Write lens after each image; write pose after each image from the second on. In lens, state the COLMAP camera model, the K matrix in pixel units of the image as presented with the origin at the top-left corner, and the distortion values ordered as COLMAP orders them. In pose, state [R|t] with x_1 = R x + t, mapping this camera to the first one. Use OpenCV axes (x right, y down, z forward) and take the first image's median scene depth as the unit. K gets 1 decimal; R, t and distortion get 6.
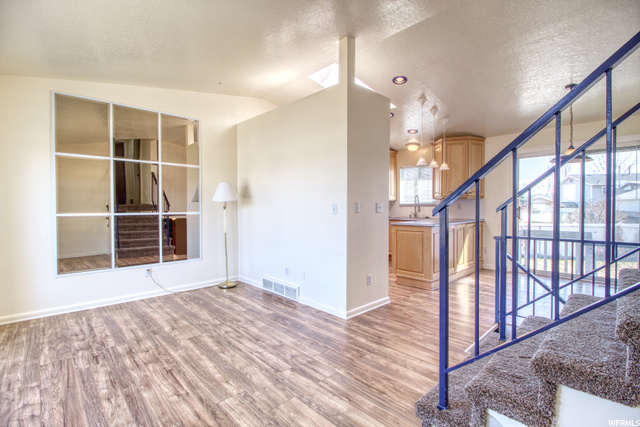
lens RADIAL K [[298.4, 0, 314.9], [0, 298.4, 213.3], [0, 0, 1]] dist [-0.000388, -0.000656]
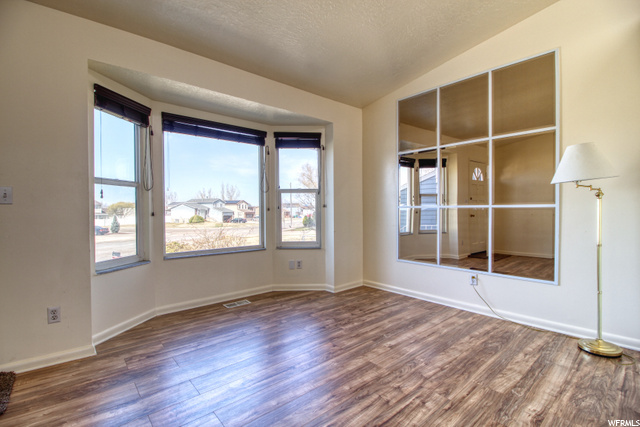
lens RADIAL K [[298.4, 0, 319.6], [0, 298.4, 212.5], [0, 0, 1]] dist [-0.000388, -0.000656]
pose [[-0.035281, 0.014675, -0.999270, 0.330127], [-0.011640, 0.999818, 0.015094, 0.014551], [0.999310, 0.012164, -0.035104, 0.820195]]
